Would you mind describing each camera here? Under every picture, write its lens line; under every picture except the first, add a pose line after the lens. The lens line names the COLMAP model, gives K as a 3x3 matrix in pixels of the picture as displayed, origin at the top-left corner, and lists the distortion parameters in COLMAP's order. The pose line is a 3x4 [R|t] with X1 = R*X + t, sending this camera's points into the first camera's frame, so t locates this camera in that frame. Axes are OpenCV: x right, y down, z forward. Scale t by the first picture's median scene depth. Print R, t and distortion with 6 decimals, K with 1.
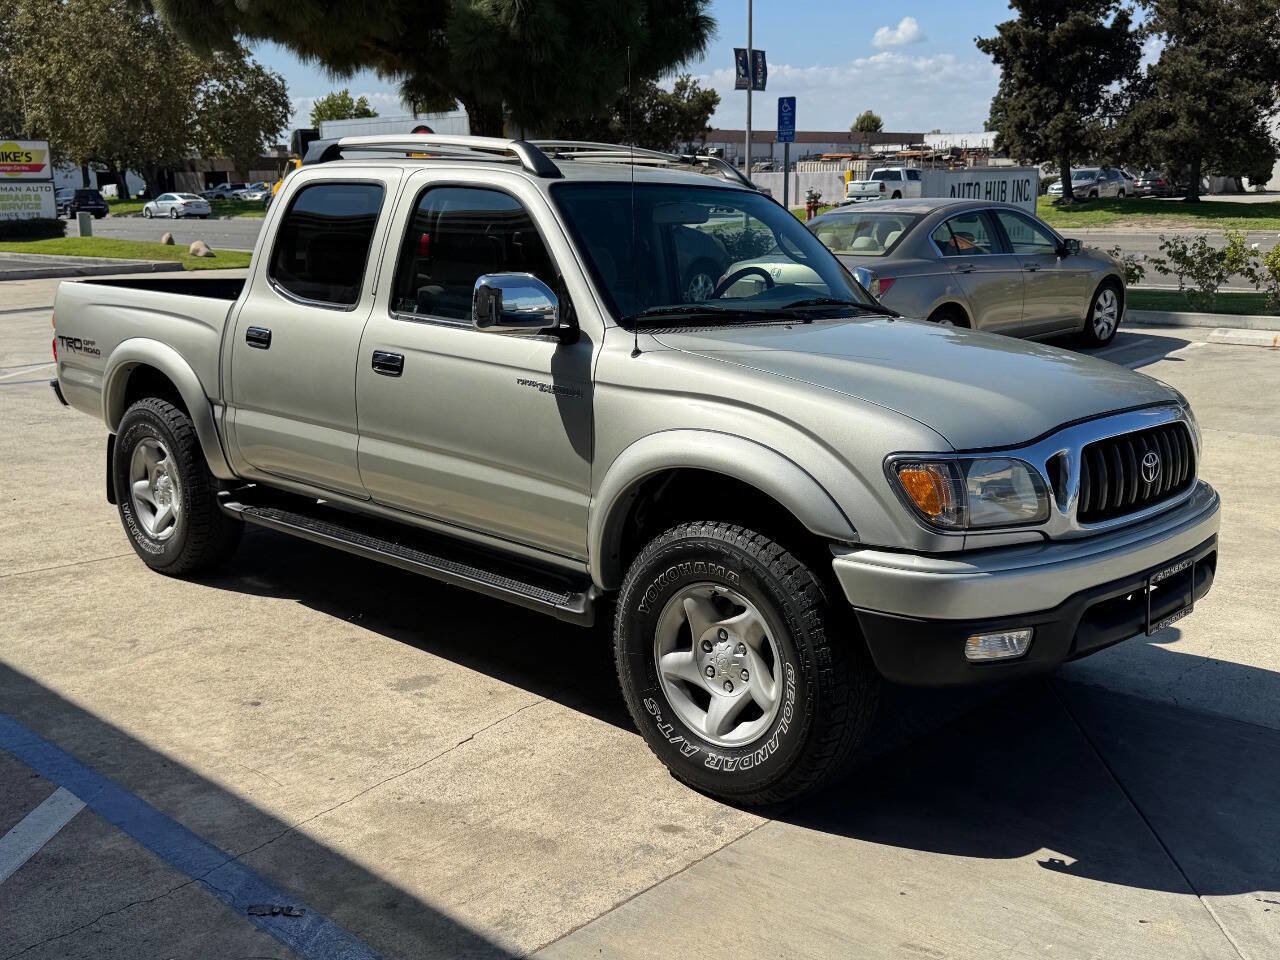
lens RADIAL K [[1259.5, 0, 636.0], [0, 1259.5, 479.4], [0, 0, 1]] dist [0.183444, -0.377390]
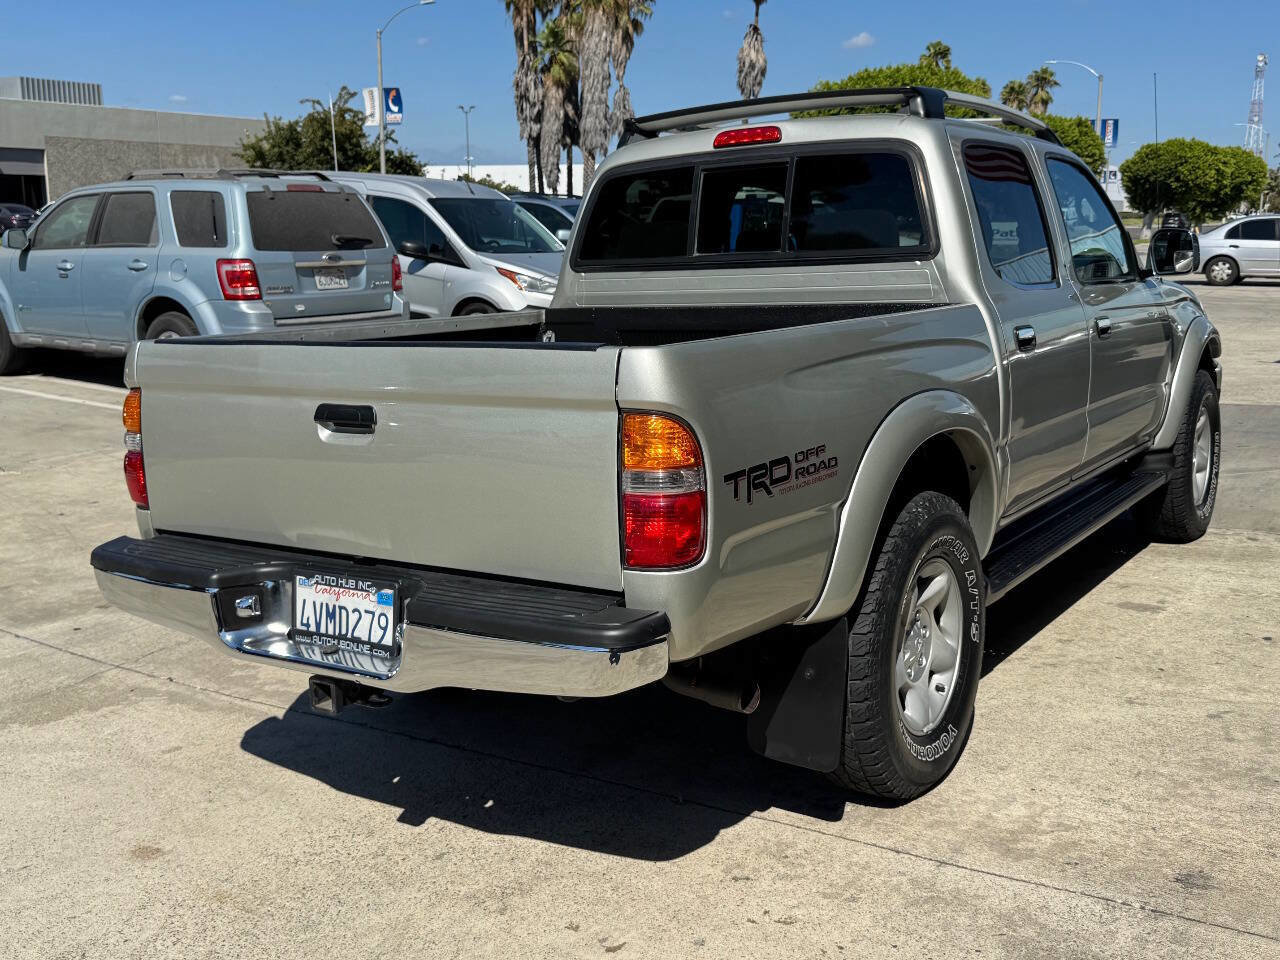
lens RADIAL K [[1264.4, 0, 638.8], [0, 1264.4, 482.7], [0, 0, 1]] dist [0.186730, -0.429820]
pose [[-0.163752, -0.185558, 0.968893, -1.179897], [0.224677, 0.949324, 0.219783, -0.289081], [-0.960576, 0.253678, -0.113763, 1.533057]]
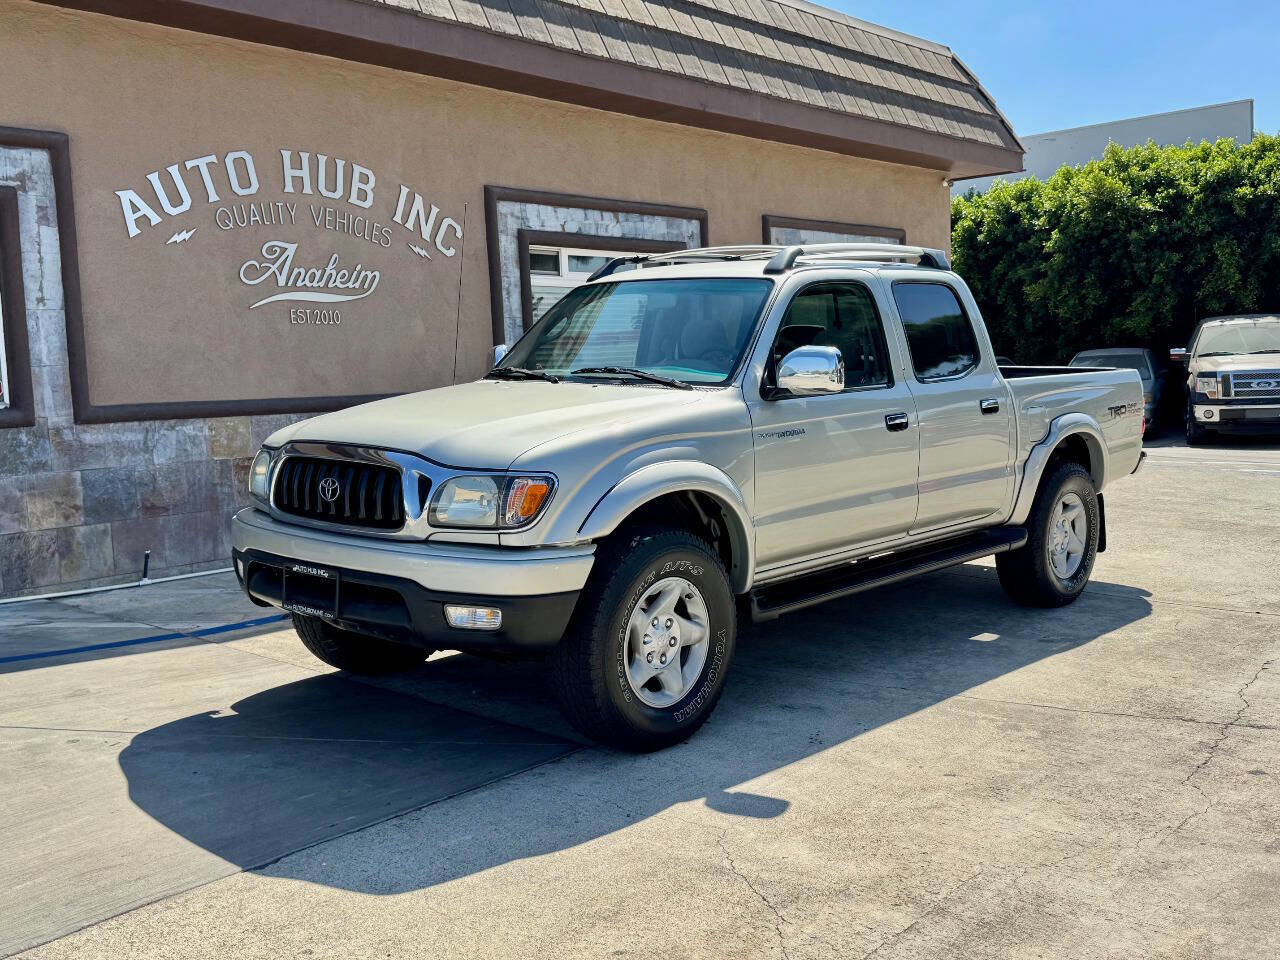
lens RADIAL K [[1259.5, 0, 636.0], [0, 1259.5, 479.4], [0, 0, 1]] dist [0.183444, -0.377390]
pose [[0.019766, 0.095933, -0.995192, 1.335239], [-0.187546, 0.978072, 0.090558, -0.153049], [0.982057, 0.184855, 0.037325, 1.004815]]
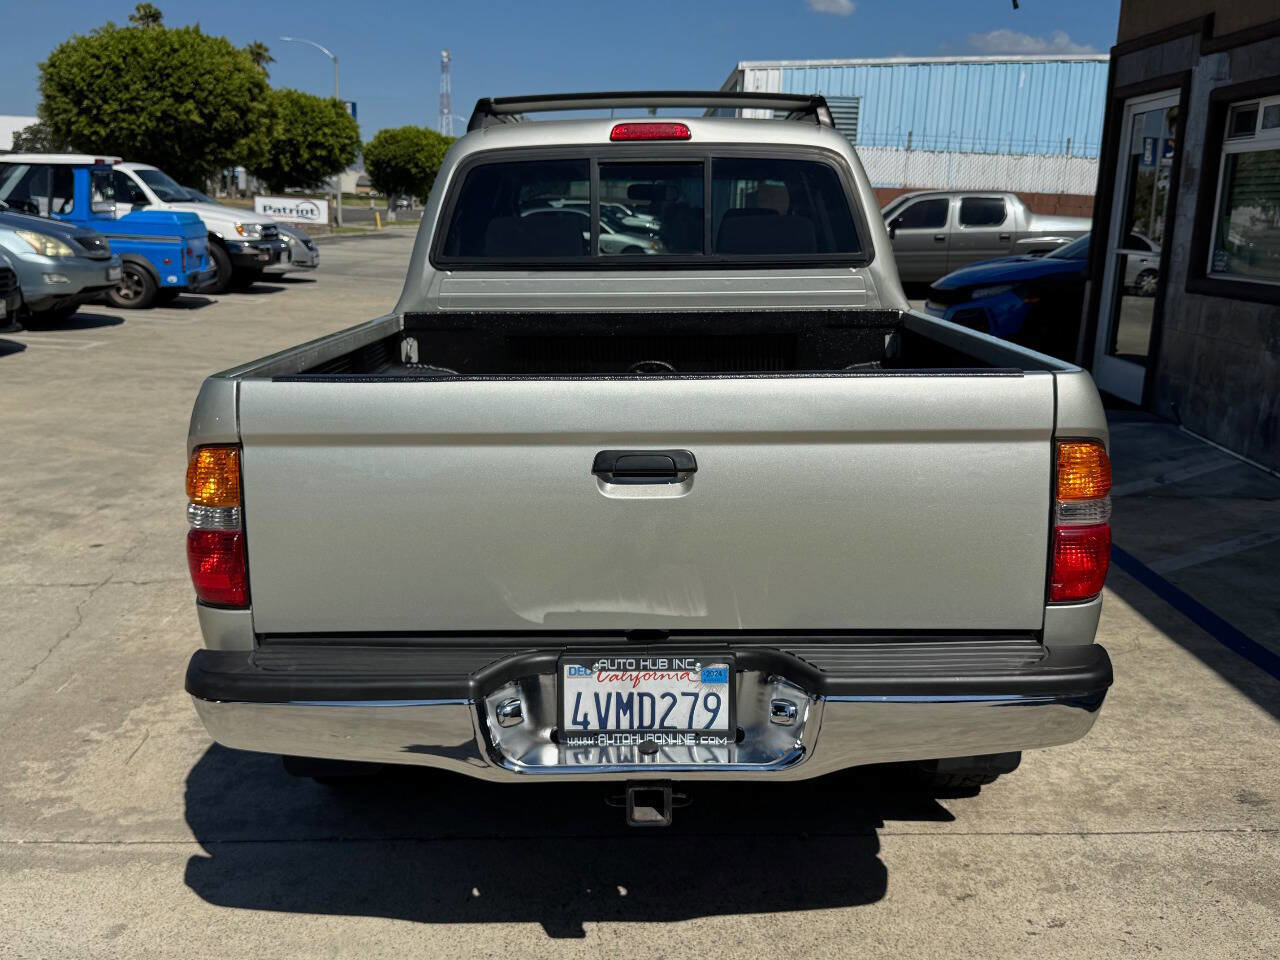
lens RADIAL K [[1272.0, 0, 644.5], [0, 1272.0, 475.7], [0, 0, 1]] dist [0.151292, -0.328183]
pose [[-0.680571, -0.161293, 0.714708, -0.909244], [0.135845, 0.930777, 0.339411, -0.387786], [-0.719978, 0.328083, -0.611549, 1.916739]]
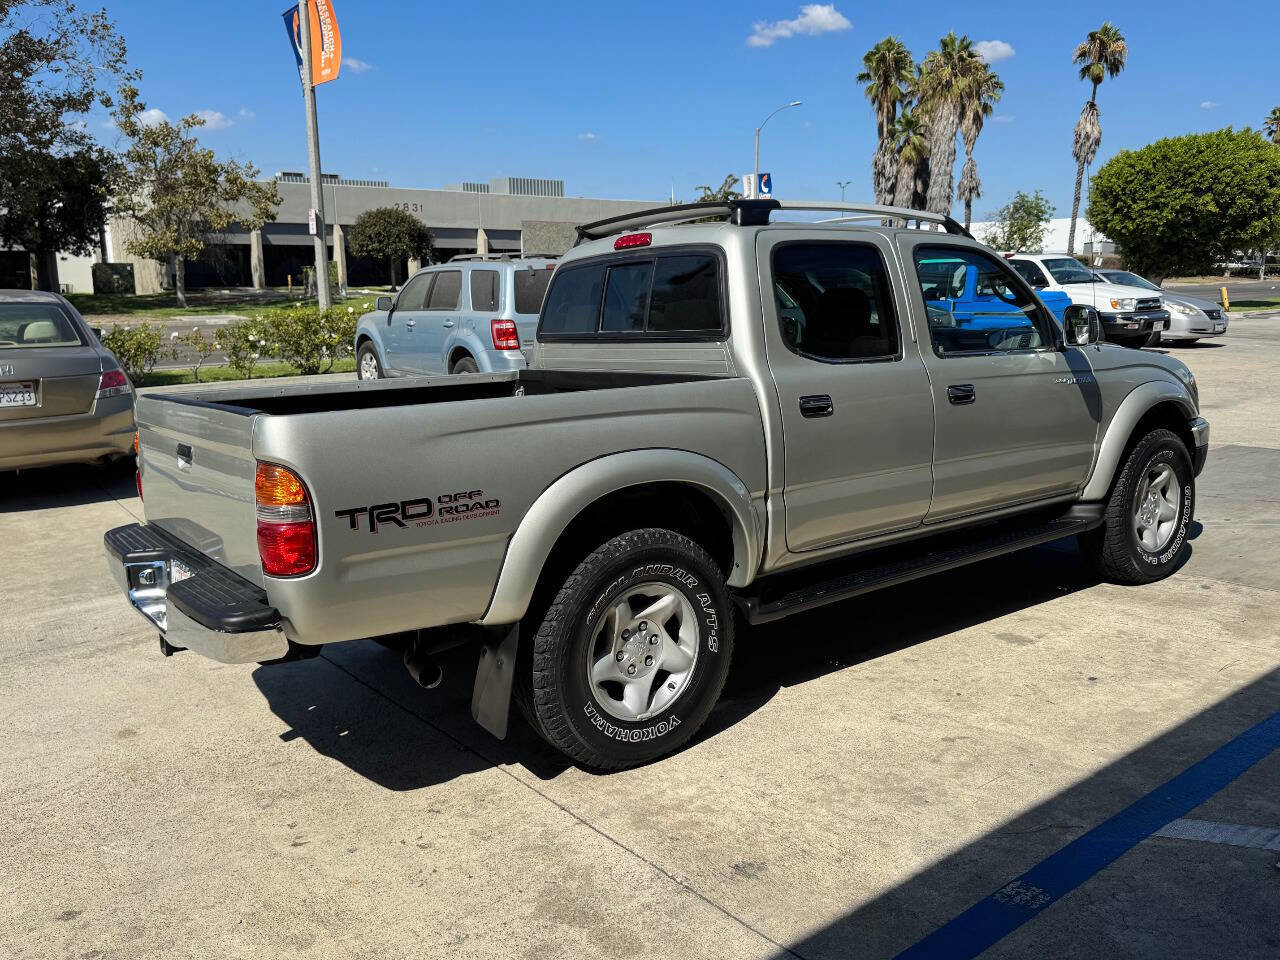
lens RADIAL K [[1014.9, 0, 634.2], [0, 1014.9, 475.7], [0, 0, 1]] dist [0.098901, -0.166806]
pose [[0.169780, -0.178163, 0.969243, -1.206061], [0.233776, 0.962730, 0.136016, -0.223093], [-0.957352, 0.203493, 0.205102, 1.129638]]
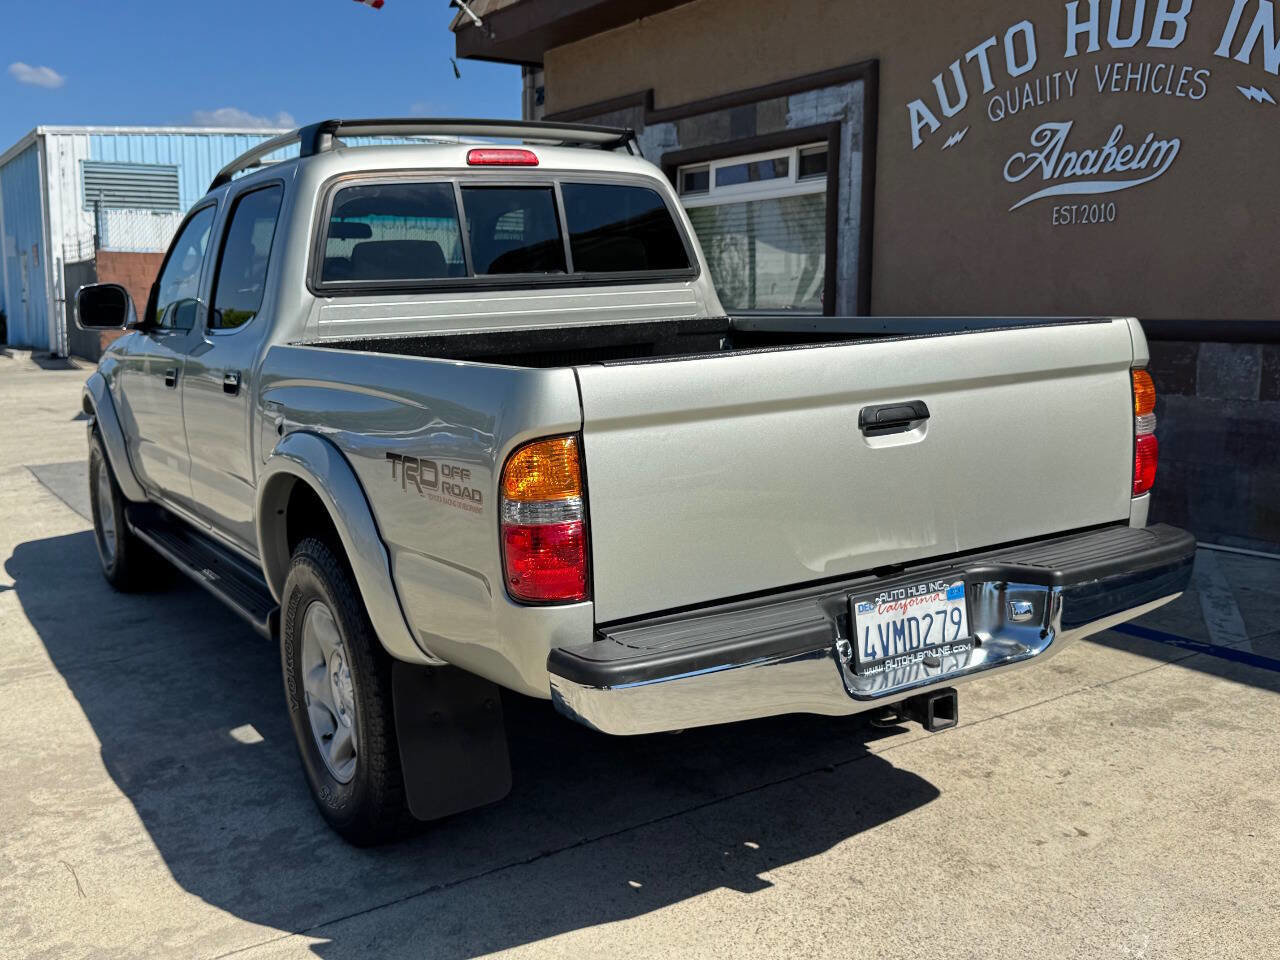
lens RADIAL K [[1272.0, 0, 644.5], [0, 1272.0, 475.7], [0, 0, 1]] dist [0.151292, -0.328183]
pose [[-0.964924, -0.022821, 0.261535, -0.576846], [0.071141, 0.936210, 0.344166, -0.403248], [-0.252706, 0.350700, -0.901748, 2.177038]]
